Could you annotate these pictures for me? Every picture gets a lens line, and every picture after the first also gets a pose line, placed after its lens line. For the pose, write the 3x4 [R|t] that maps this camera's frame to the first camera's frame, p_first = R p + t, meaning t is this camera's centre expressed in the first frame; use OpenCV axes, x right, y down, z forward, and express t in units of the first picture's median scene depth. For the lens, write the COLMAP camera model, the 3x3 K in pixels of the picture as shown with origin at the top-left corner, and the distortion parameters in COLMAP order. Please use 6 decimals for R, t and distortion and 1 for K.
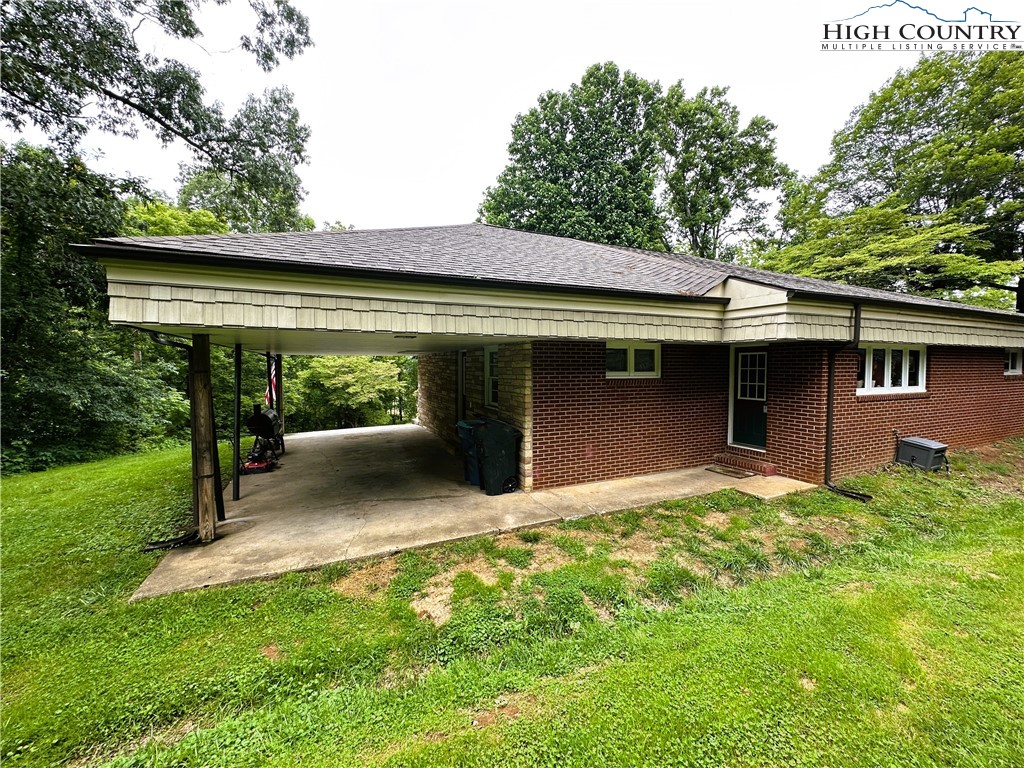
lens RADIAL K [[409.4, 0, 512.0], [0, 409.4, 384.0], [0, 0, 1]] dist [0.000300, -0.000039]
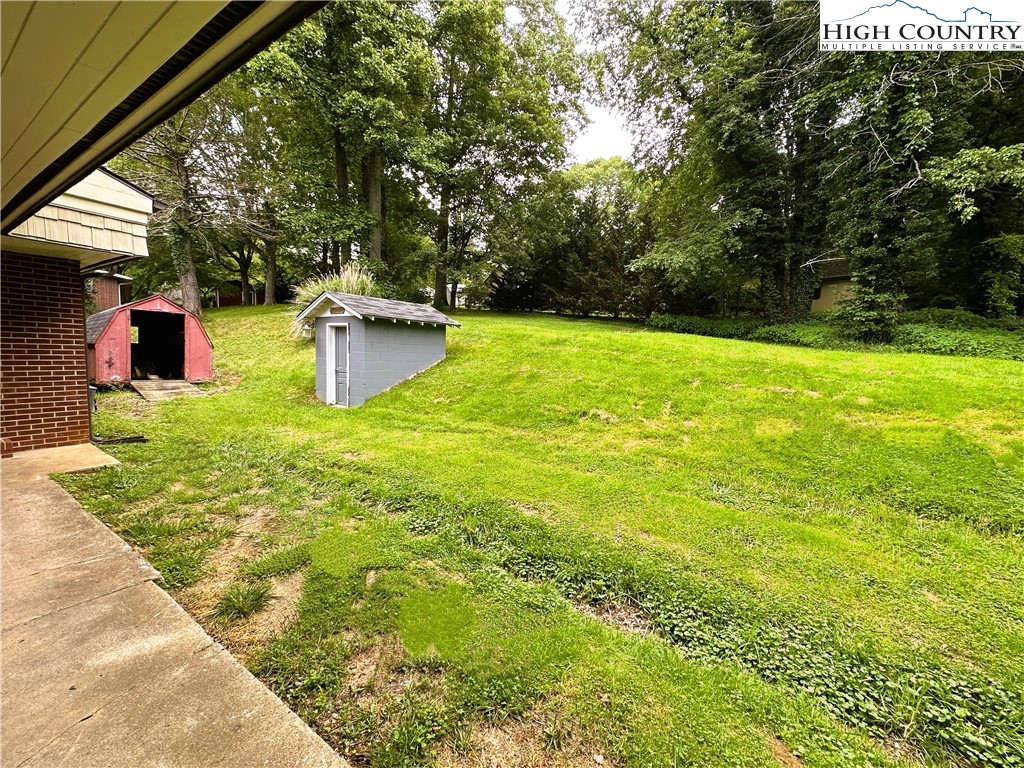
lens RADIAL K [[409.4, 0, 512.0], [0, 409.4, 384.0], [0, 0, 1]] dist [0.000300, -0.000039]
pose [[-0.534854, -0.080298, 0.841120, -0.461143], [0.004115, 0.995215, 0.097626, 0.068895], [-0.844934, 0.055677, -0.531965, 0.900539]]
